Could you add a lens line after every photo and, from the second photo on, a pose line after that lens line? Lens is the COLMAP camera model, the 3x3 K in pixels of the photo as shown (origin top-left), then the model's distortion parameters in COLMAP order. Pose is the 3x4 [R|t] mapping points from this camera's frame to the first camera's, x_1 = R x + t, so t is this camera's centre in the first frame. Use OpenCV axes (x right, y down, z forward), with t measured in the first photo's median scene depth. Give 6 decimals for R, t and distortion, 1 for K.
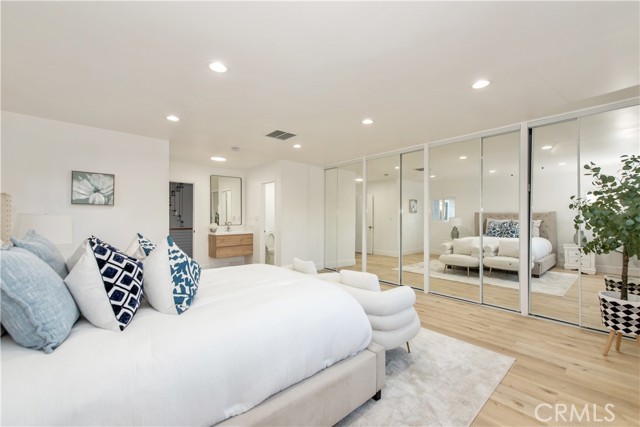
lens RADIAL K [[258.1, 0, 320.6], [0, 258.1, 215.1], [0, 0, 1]] dist [0.002251, -0.000005]
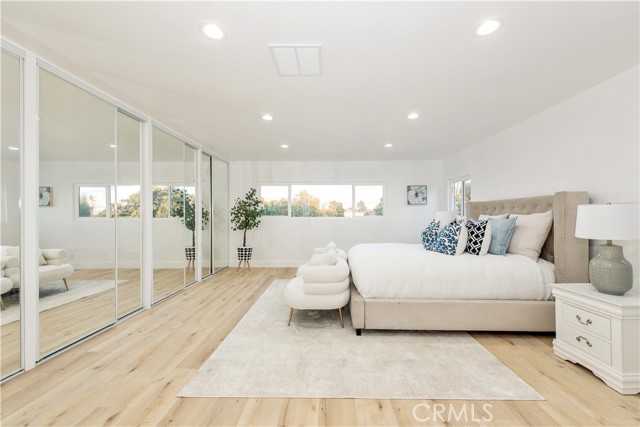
lens RADIAL K [[258.1, 0, 321.2], [0, 258.1, 215.3], [0, 0, 1]] dist [0.002251, -0.000005]
pose [[-0.725756, 0.023978, 0.687534, -0.622207], [0.017283, 0.999712, -0.016621, 0.056500], [-0.687735, -0.000180, -0.725962, 1.480035]]
